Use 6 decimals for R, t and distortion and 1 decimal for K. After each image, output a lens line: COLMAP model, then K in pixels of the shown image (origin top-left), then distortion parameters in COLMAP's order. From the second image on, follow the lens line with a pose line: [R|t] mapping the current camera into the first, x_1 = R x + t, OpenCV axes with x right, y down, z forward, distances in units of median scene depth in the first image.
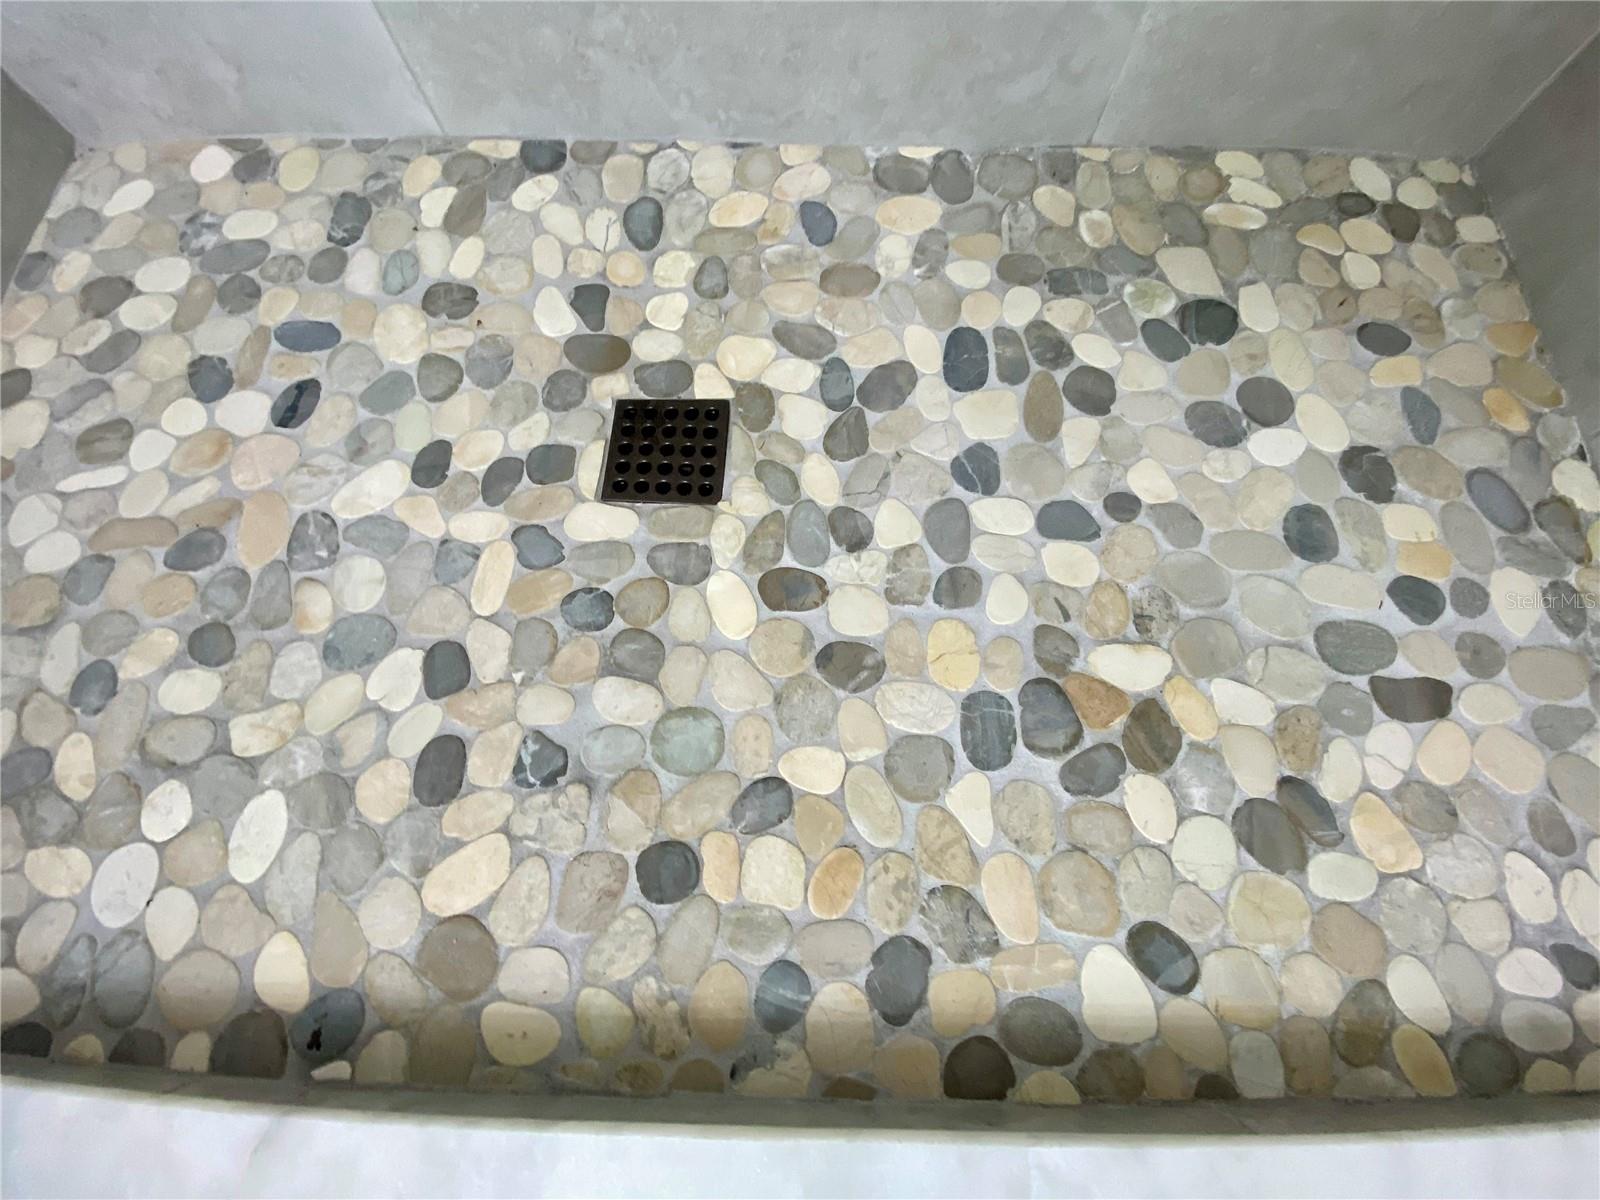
lens RADIAL K [[647.2, 0, 802.6], [0, 647.2, 594.2], [0, 0, 1]] dist [0.017561, -0.019448]
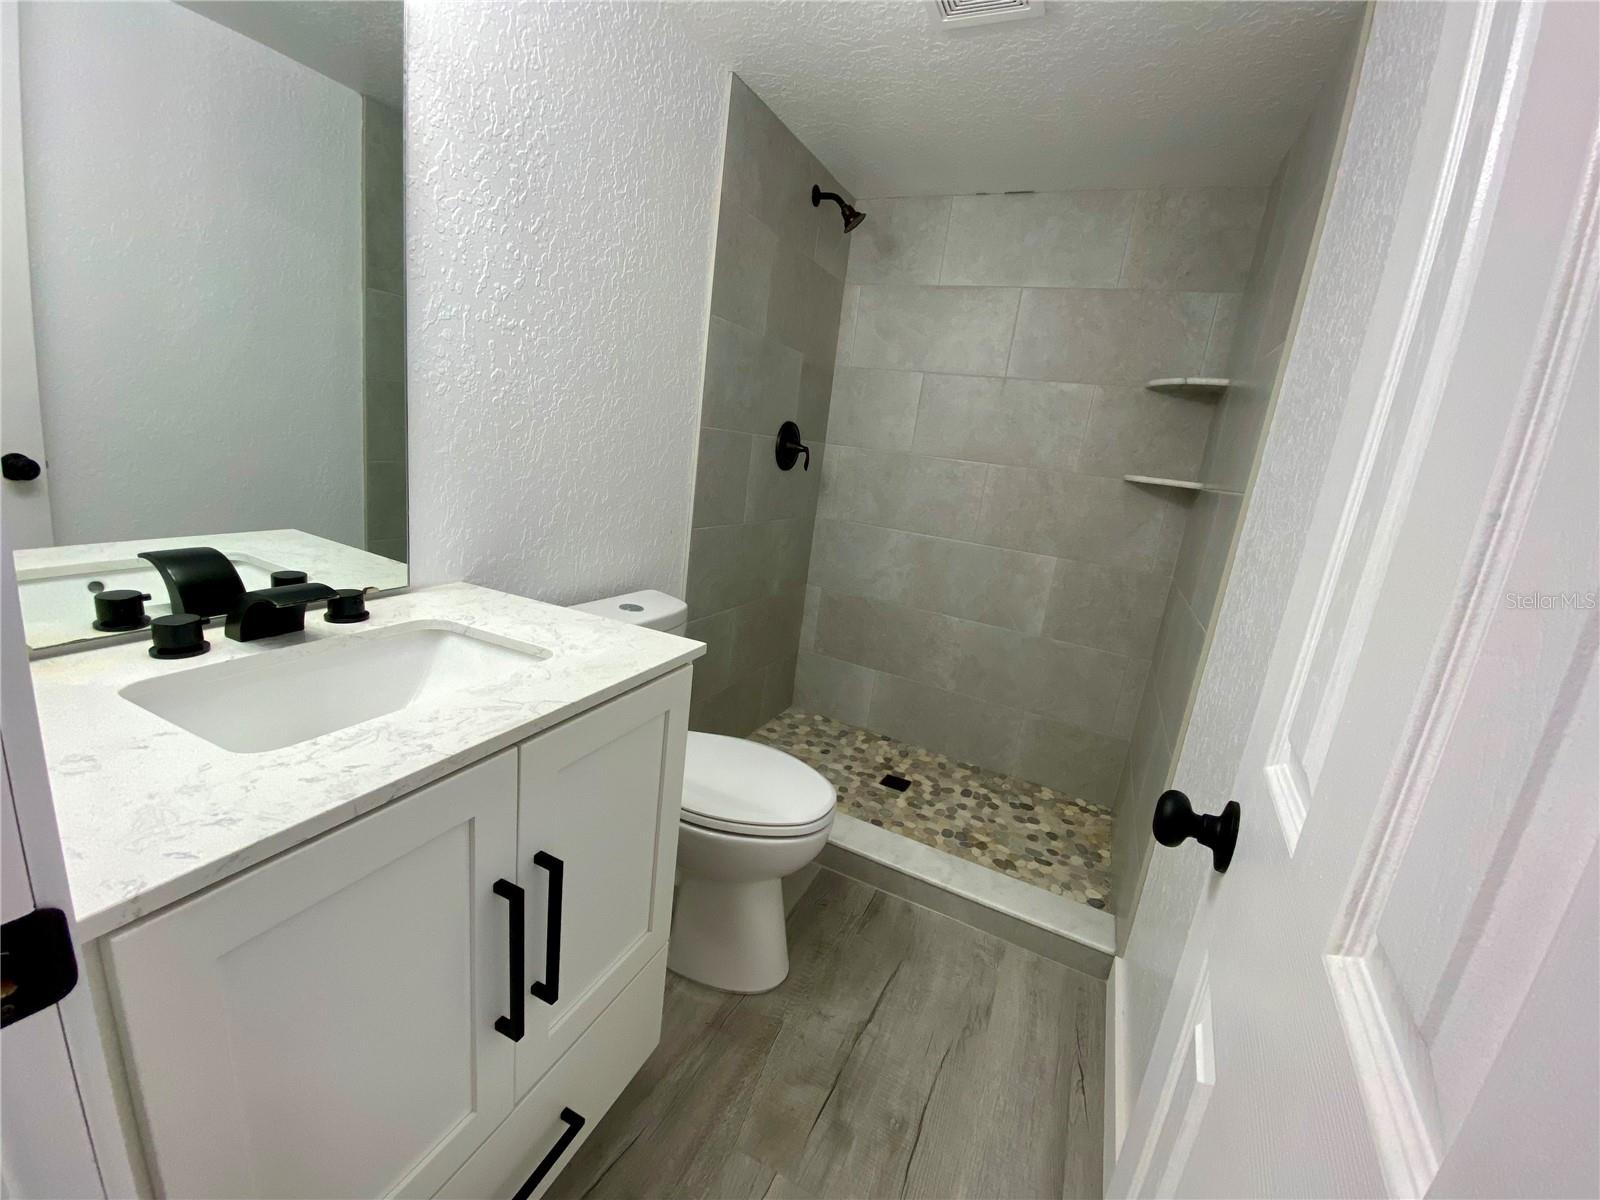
lens RADIAL K [[641.9, 0, 800.0], [0, 641.9, 589.2], [0, 0, 1]] dist [0.052673, -0.043363]
pose [[0.903558, 0.206913, -0.375194, 0.589932], [-0.428430, 0.447741, -0.784841, 2.947555], [0.005596, 0.869893, 0.493208, -2.375880]]
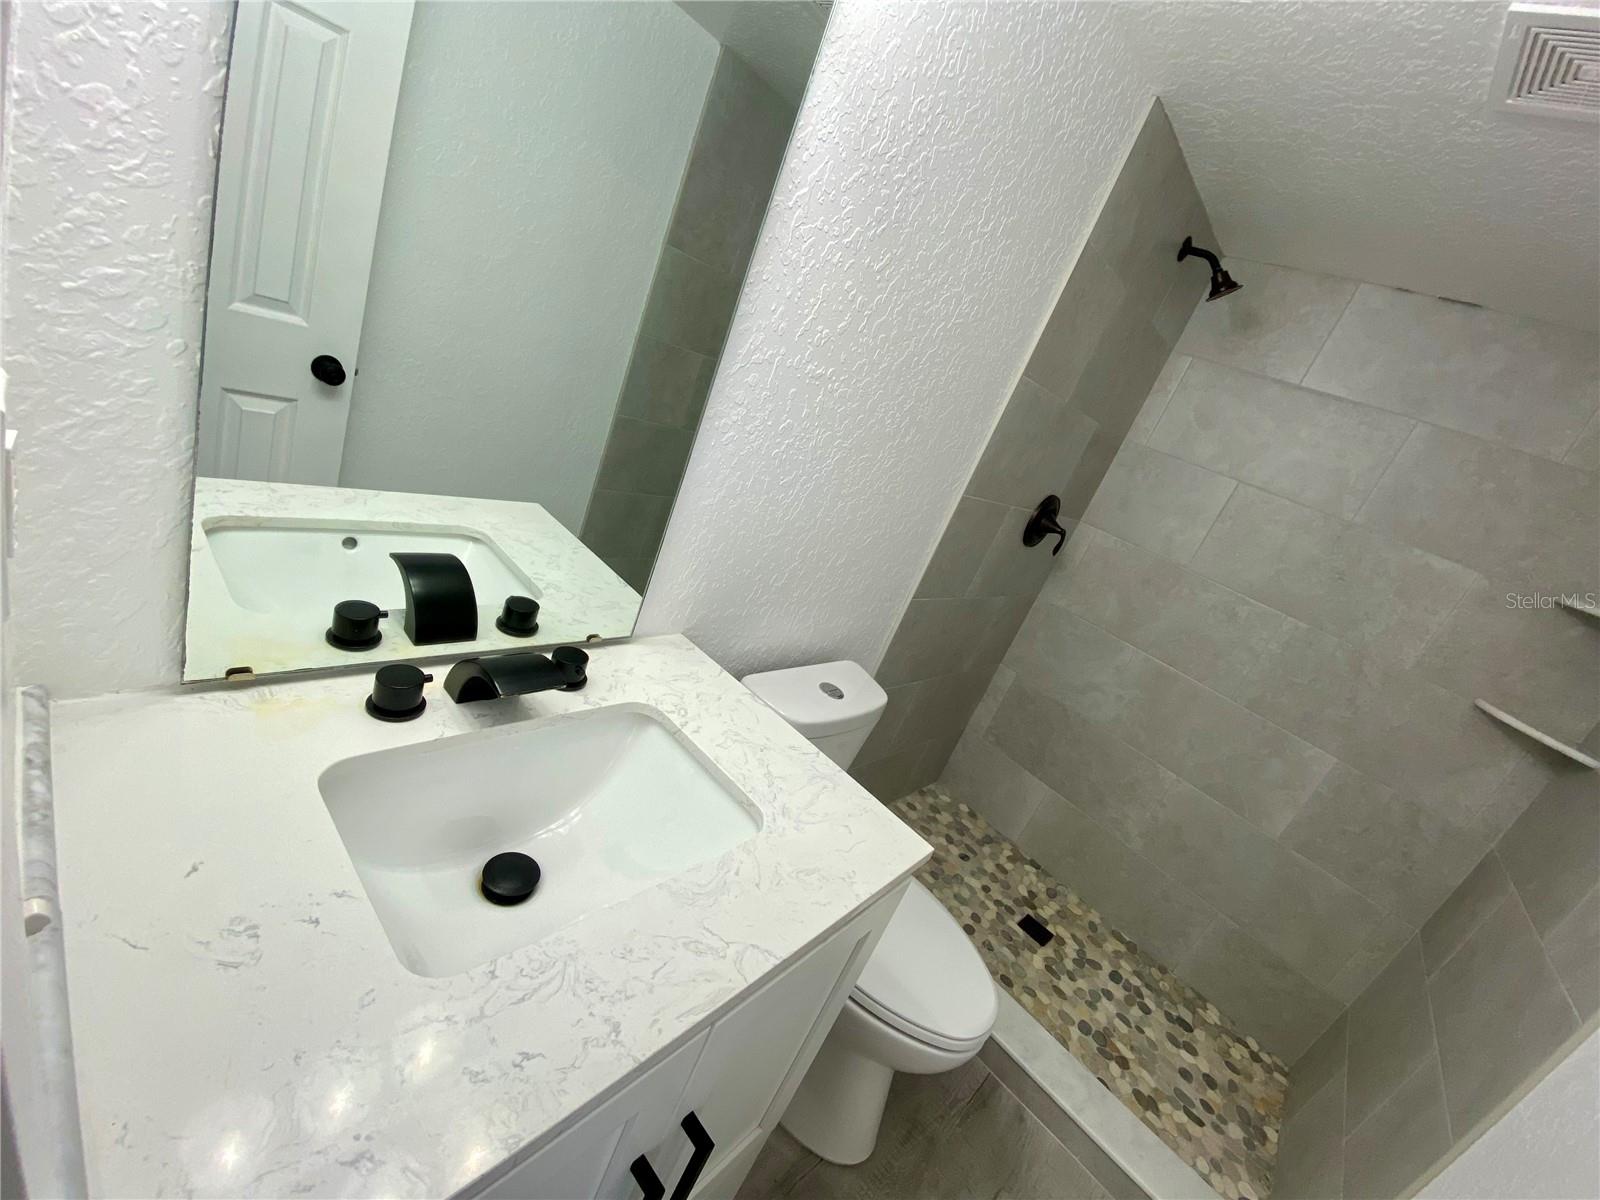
lens RADIAL K [[647.2, 0, 802.6], [0, 647.2, 594.2], [0, 0, 1]] dist [0.017561, -0.019448]
pose [[0.689219, 0.485702, -0.537653, -0.050189], [-0.708489, 0.296383, -0.640469, 2.644426], [-0.151726, 0.822344, 0.548388, -2.575942]]
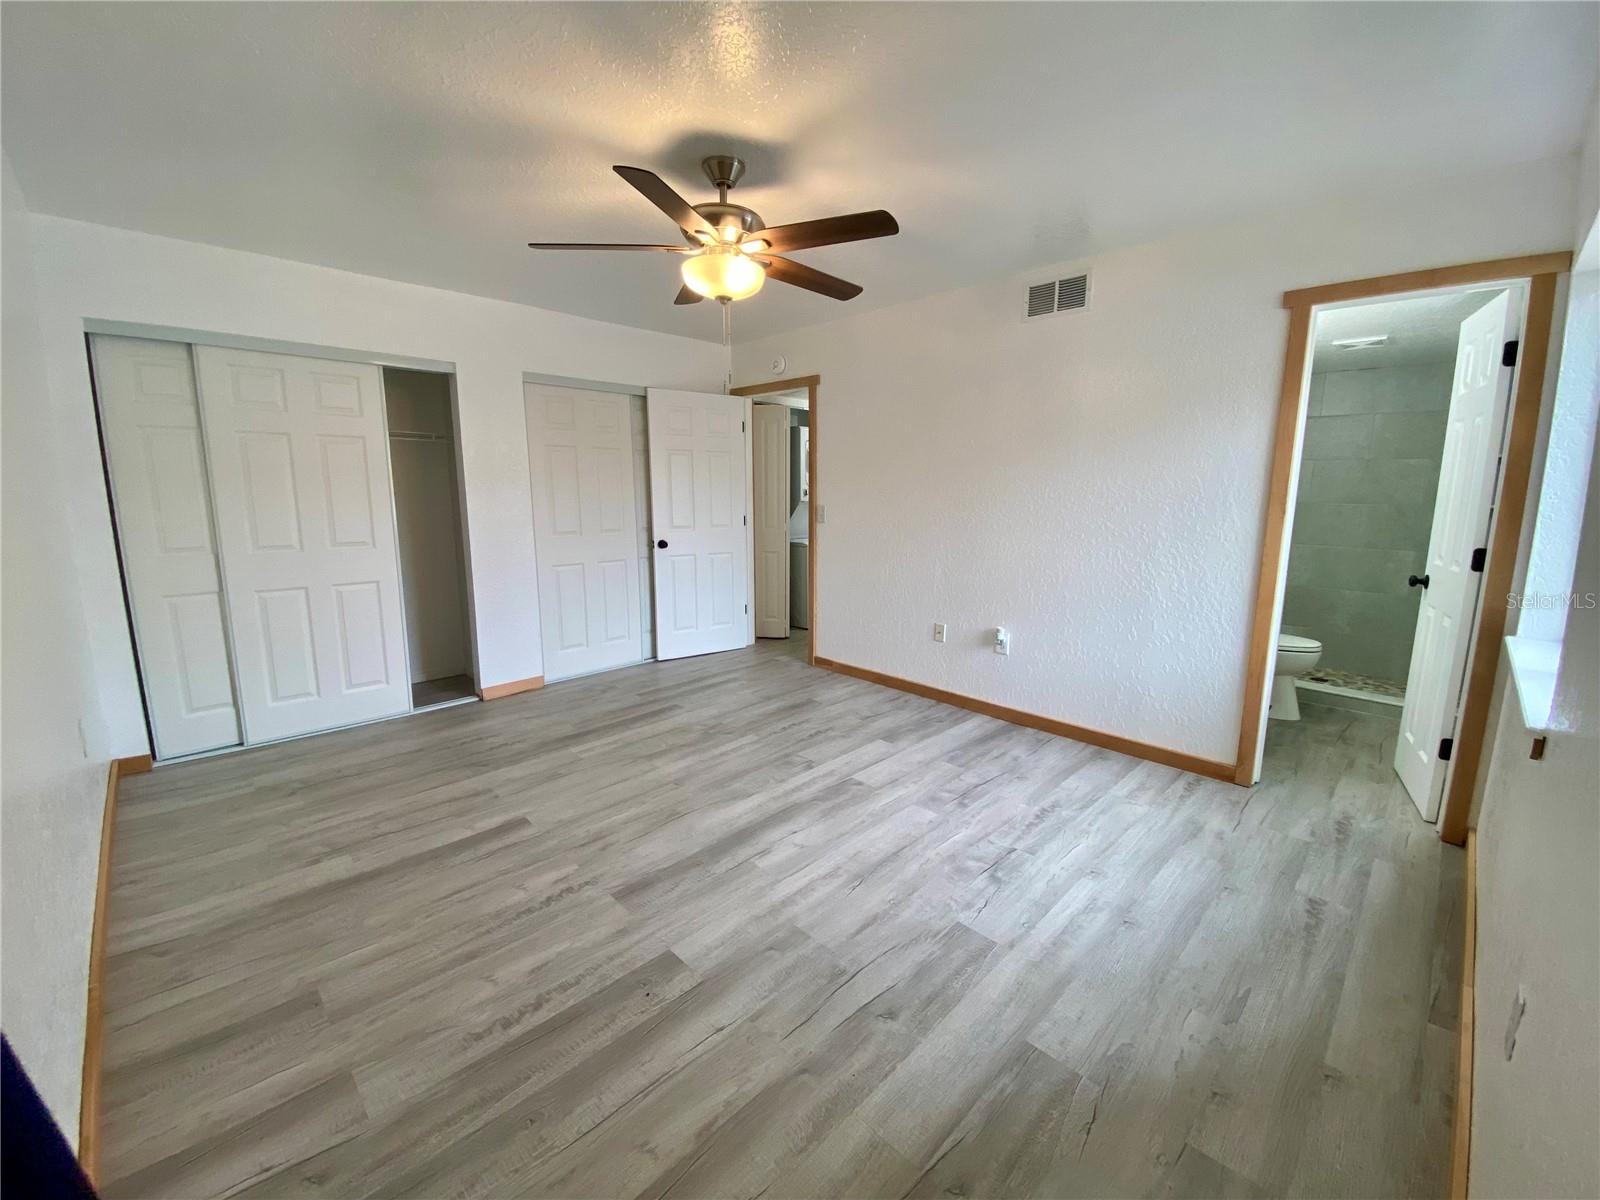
lens RADIAL K [[641.9, 0, 800.0], [0, 641.9, 589.2], [0, 0, 1]] dist [0.052673, -0.043363]
pose [[0.721717, 0.132520, -0.679384, 0.524669], [-0.663899, 0.410255, -0.625243, 8.854091], [0.195864, 0.902291, 0.384068, -4.529490]]
